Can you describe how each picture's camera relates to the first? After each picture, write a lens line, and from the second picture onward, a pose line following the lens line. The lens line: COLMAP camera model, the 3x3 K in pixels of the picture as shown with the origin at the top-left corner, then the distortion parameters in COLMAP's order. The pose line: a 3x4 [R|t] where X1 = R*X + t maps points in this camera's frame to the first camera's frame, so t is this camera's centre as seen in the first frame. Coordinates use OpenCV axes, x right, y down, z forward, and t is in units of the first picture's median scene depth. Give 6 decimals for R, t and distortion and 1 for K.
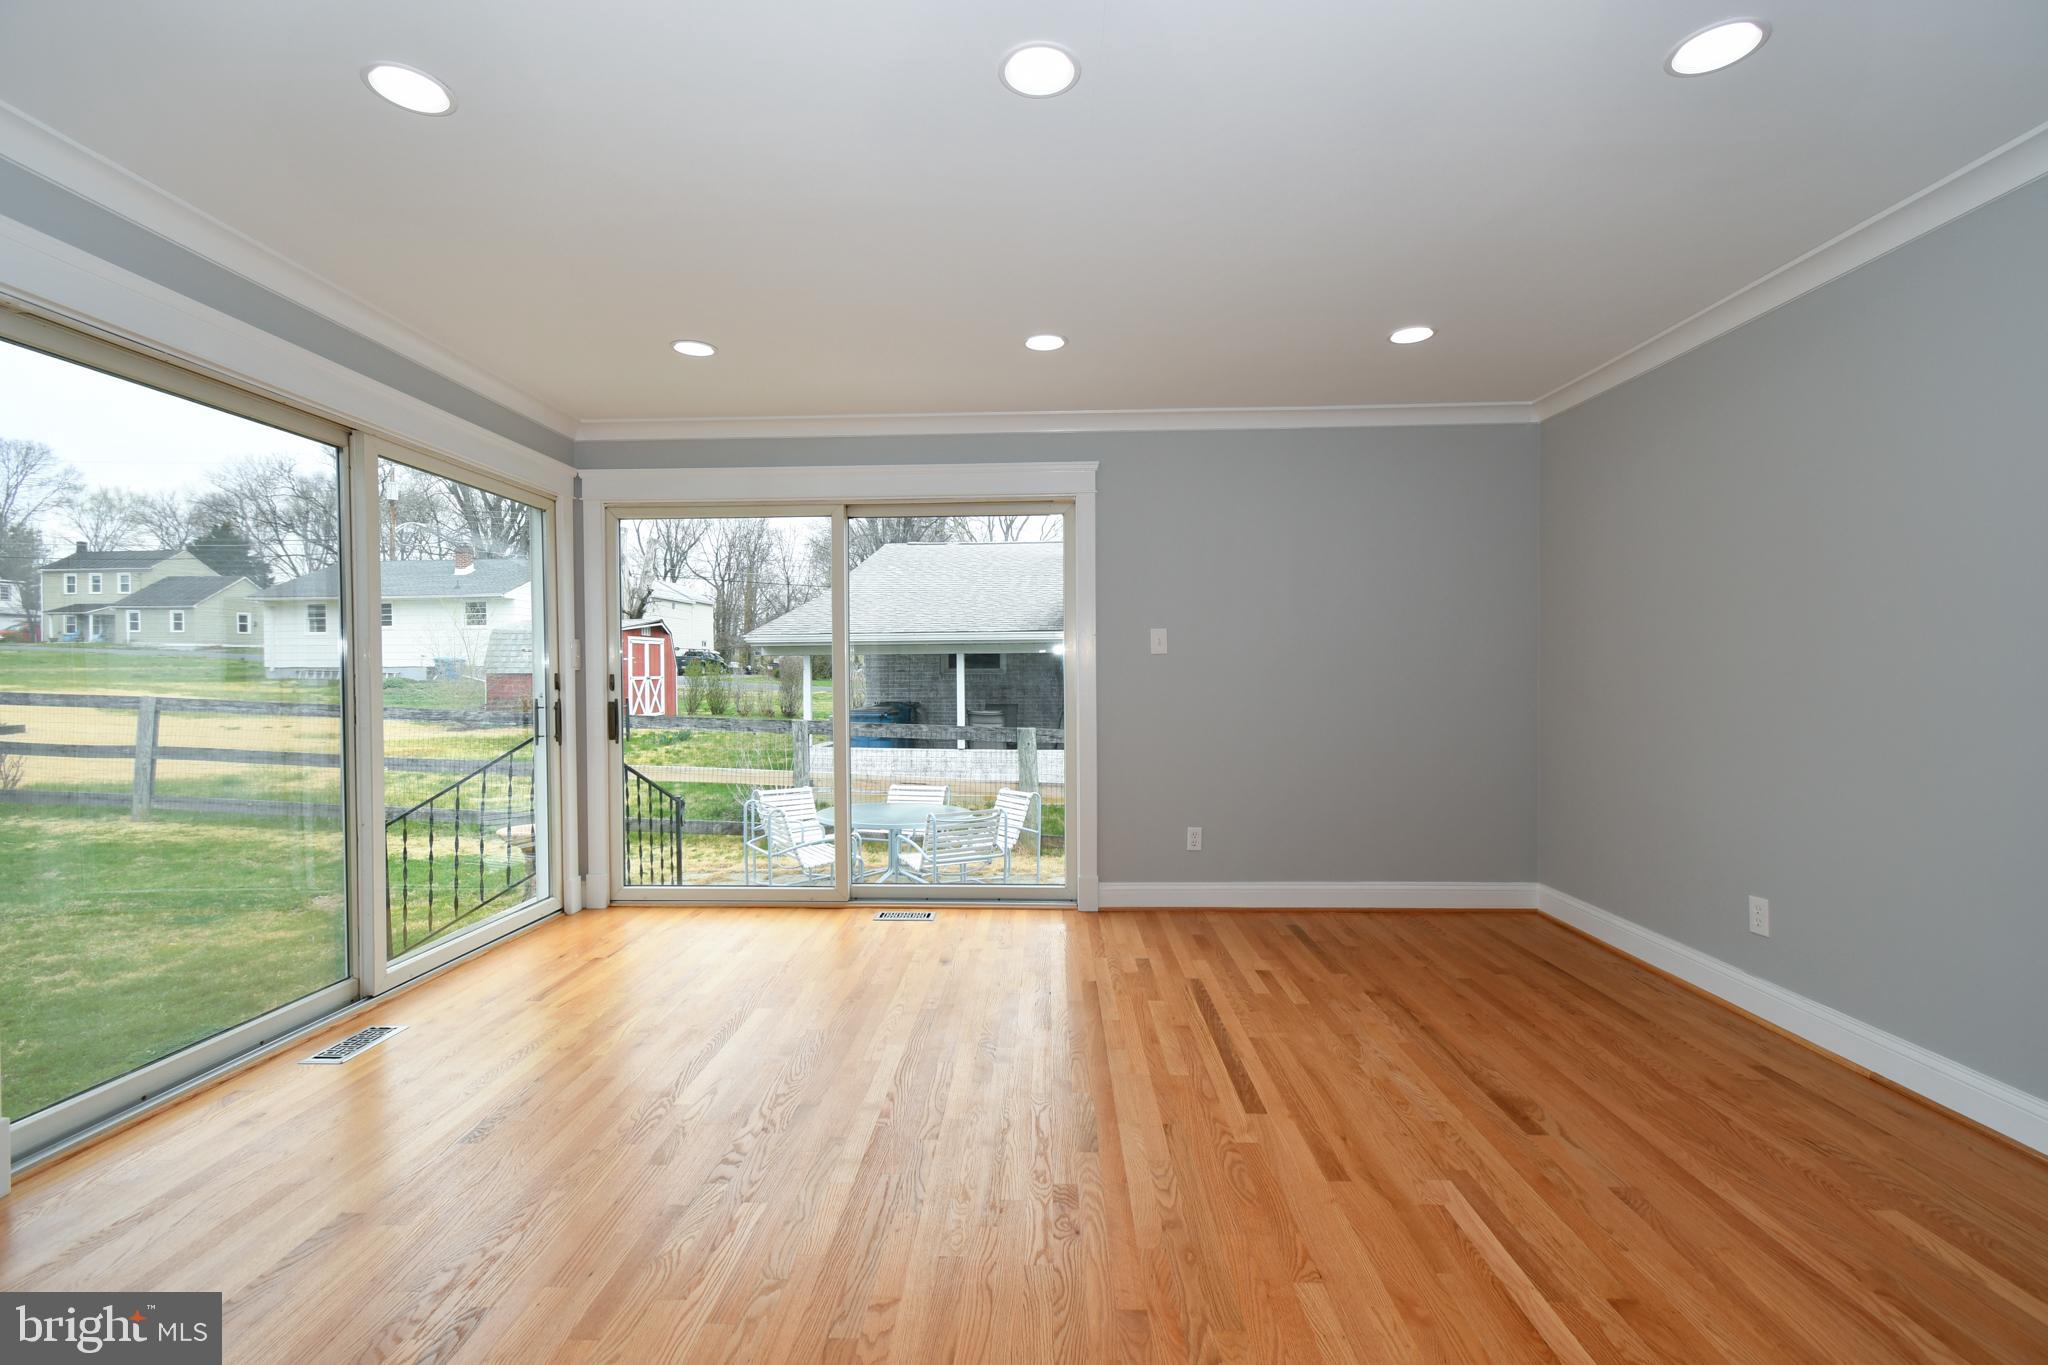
lens RADIAL K [[901.0, 0, 1018.7], [0, 901.0, 684.0], [0, 0, 1]] dist [0.006201, -0.001977]
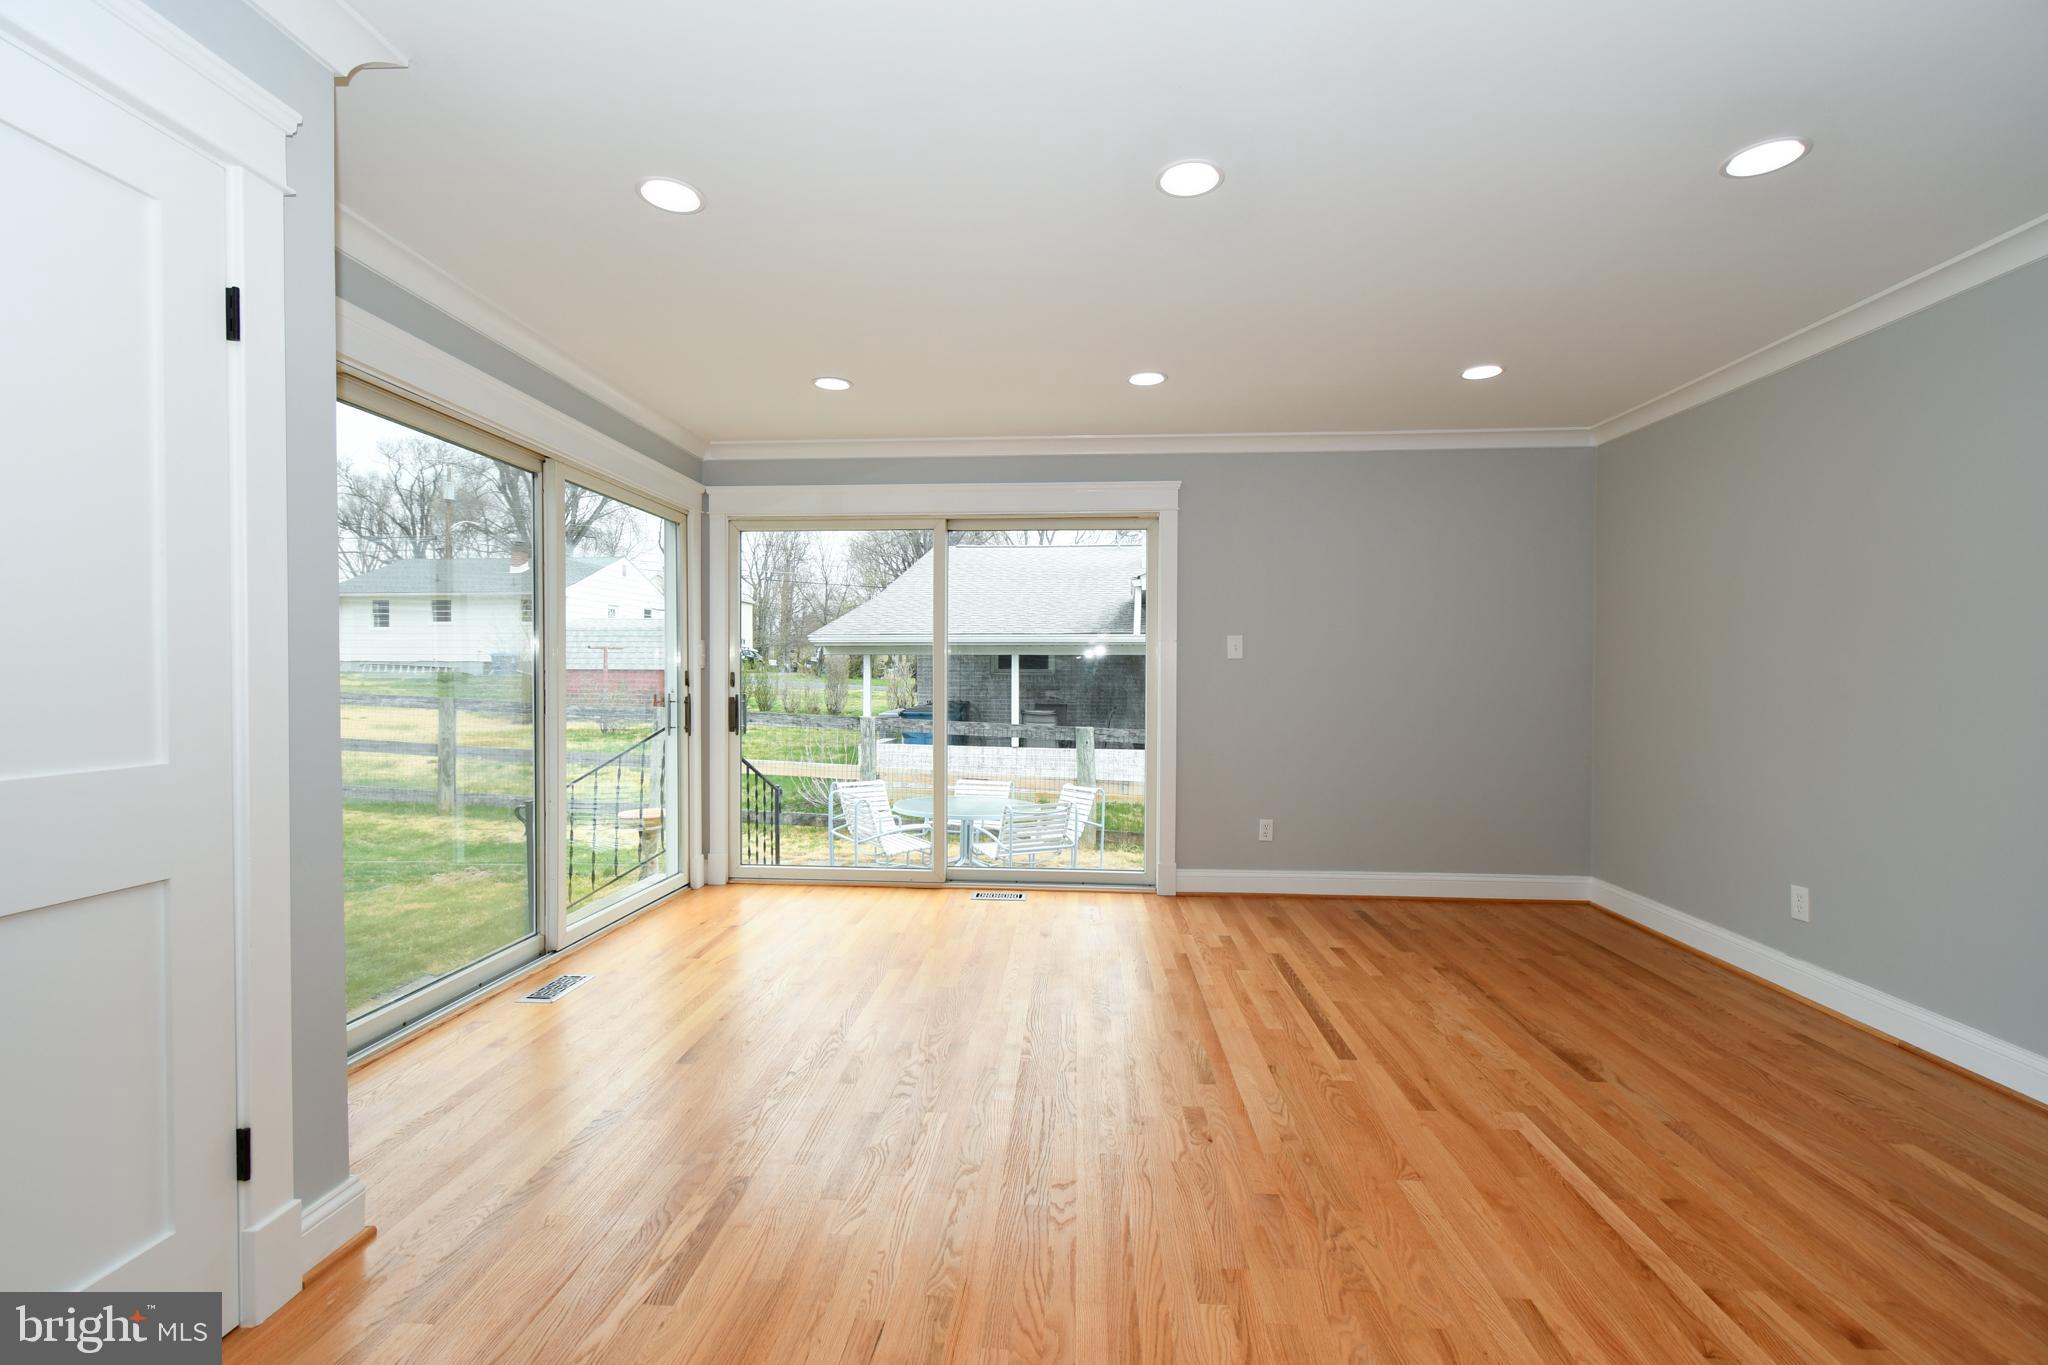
lens RADIAL K [[901.0, 0, 1019.5], [0, 901.0, 683.7], [0, 0, 1]] dist [0.006201, -0.001977]
pose [[0.999363, 0.011210, -0.033880, -0.089963], [-0.011241, 0.999937, -0.000737, 0.000251], [0.033870, 0.001117, 0.999426, -0.124057]]
